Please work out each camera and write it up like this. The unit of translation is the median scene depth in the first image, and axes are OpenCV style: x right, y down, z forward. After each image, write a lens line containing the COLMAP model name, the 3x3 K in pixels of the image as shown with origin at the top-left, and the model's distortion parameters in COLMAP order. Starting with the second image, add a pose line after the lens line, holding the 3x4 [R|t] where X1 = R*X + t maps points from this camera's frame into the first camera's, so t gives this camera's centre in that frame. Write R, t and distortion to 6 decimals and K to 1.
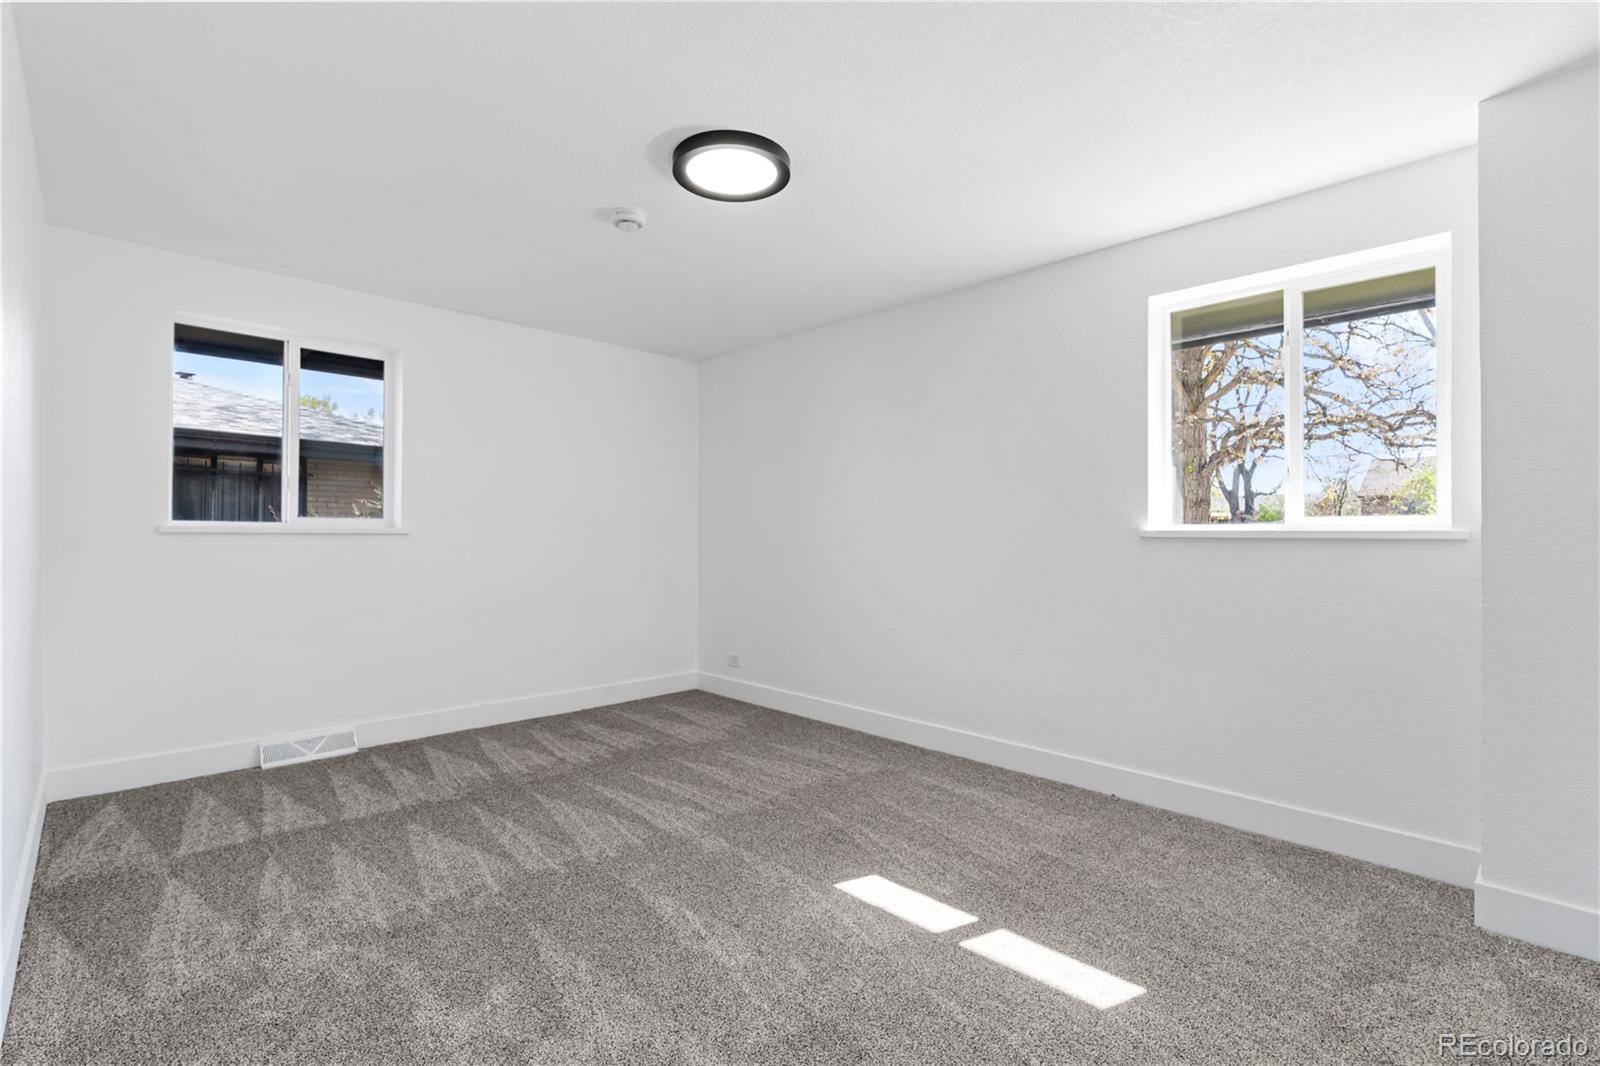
lens RADIAL K [[726.2, 0, 791.3], [0, 726.2, 539.1], [0, 0, 1]] dist [-0.014511, 0.005359]
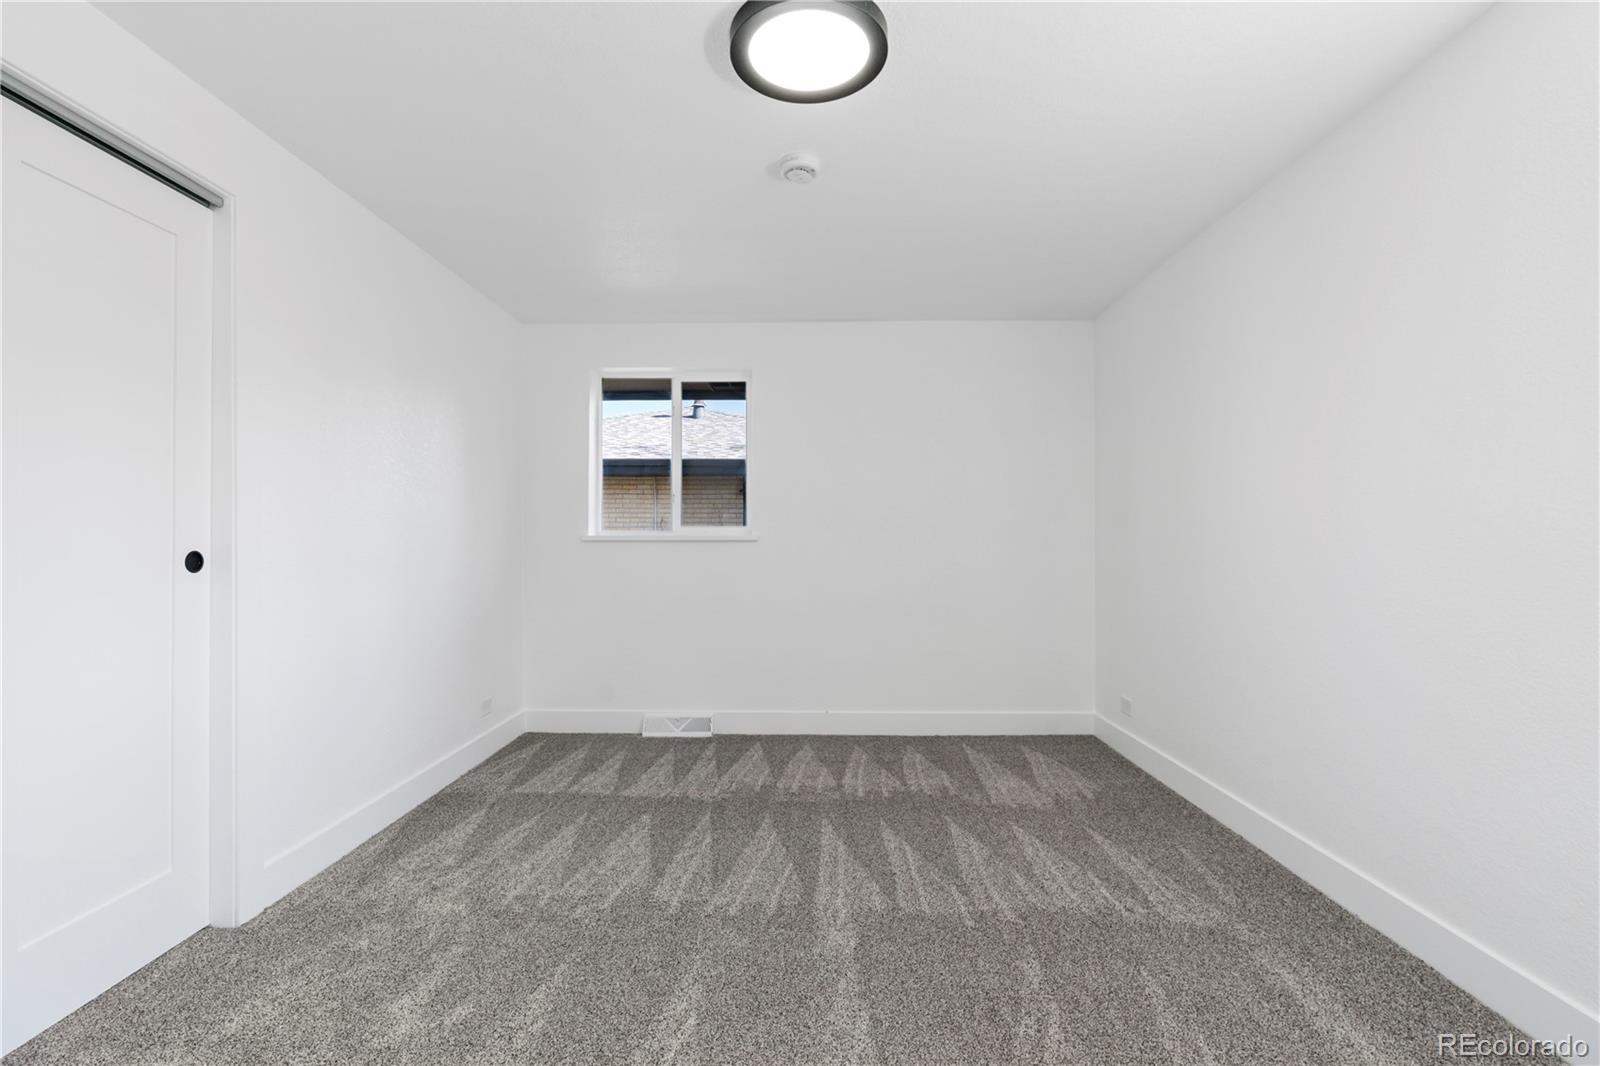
lens RADIAL K [[726.2, 0, 804.0], [0, 726.2, 536.1], [0, 0, 1]] dist [-0.014511, 0.005359]
pose [[0.698299, -0.013562, -0.715678, 0.332852], [0.002223, 0.999857, -0.016778, 0.005699], [0.715803, 0.010125, 0.698229, 0.355998]]
